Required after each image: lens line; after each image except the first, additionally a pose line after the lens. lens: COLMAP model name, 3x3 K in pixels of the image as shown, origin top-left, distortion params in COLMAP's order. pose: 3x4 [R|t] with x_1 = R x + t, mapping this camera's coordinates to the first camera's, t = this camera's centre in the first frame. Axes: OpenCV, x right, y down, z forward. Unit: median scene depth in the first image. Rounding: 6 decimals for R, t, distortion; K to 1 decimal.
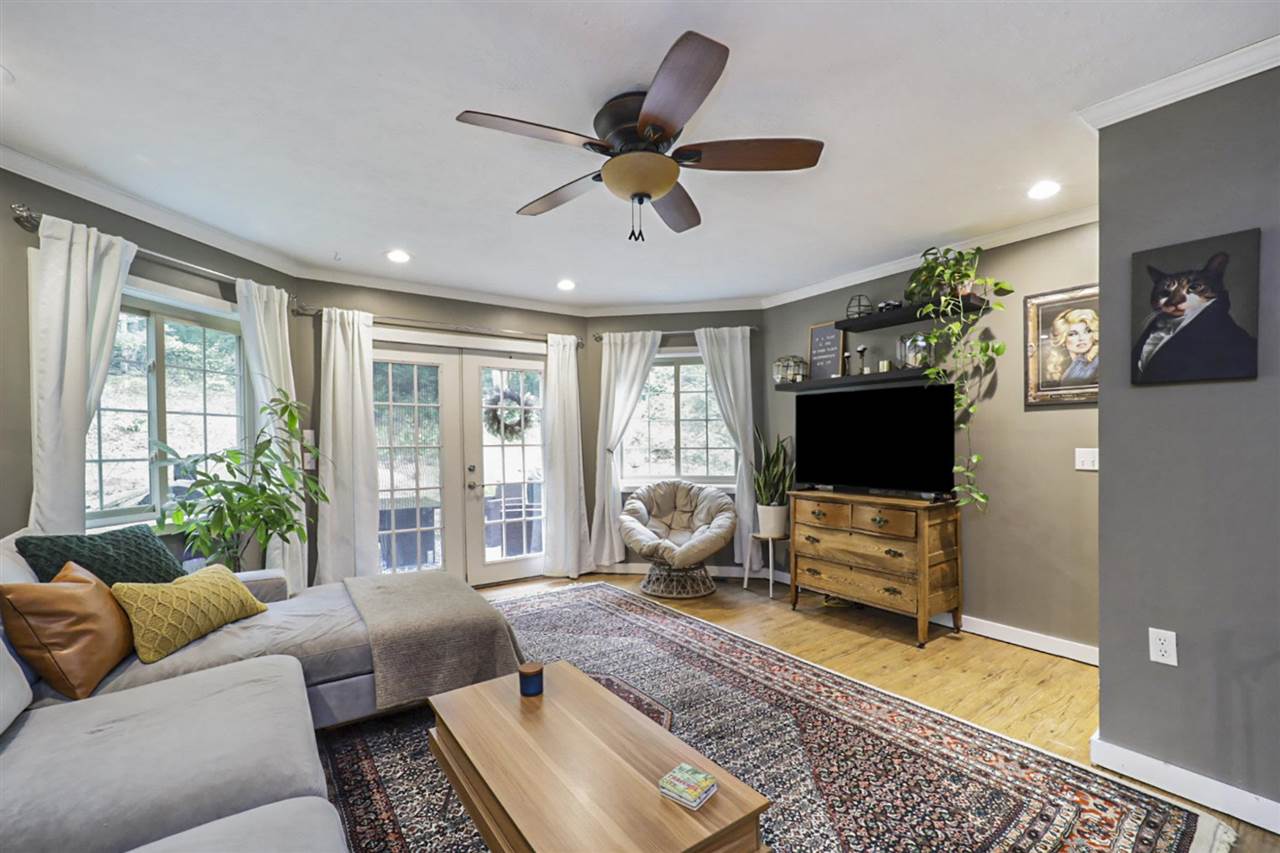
lens RADIAL K [[548.3, 0, 641.1], [0, 548.3, 434.2], [0, 0, 1]] dist [0.000280, 0.000038]
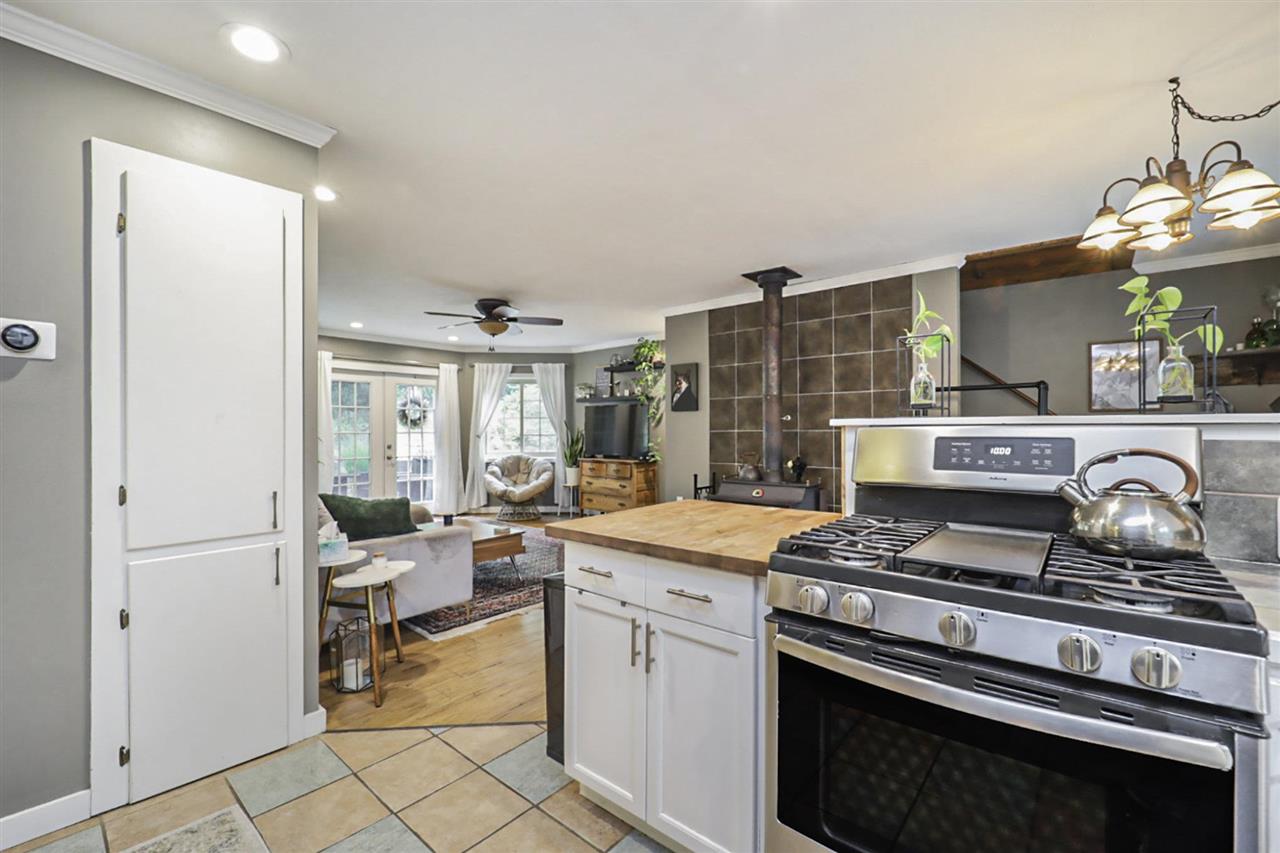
lens RADIAL K [[548.3, 0, 631.0], [0, 548.3, 417.0], [0, 0, 1]] dist [0.000280, 0.000038]
pose [[0.975688, 0.013224, 0.218765, 0.029168], [-0.009837, 0.999814, -0.016564, -0.004699], [-0.218943, 0.014010, 0.975637, -0.705754]]
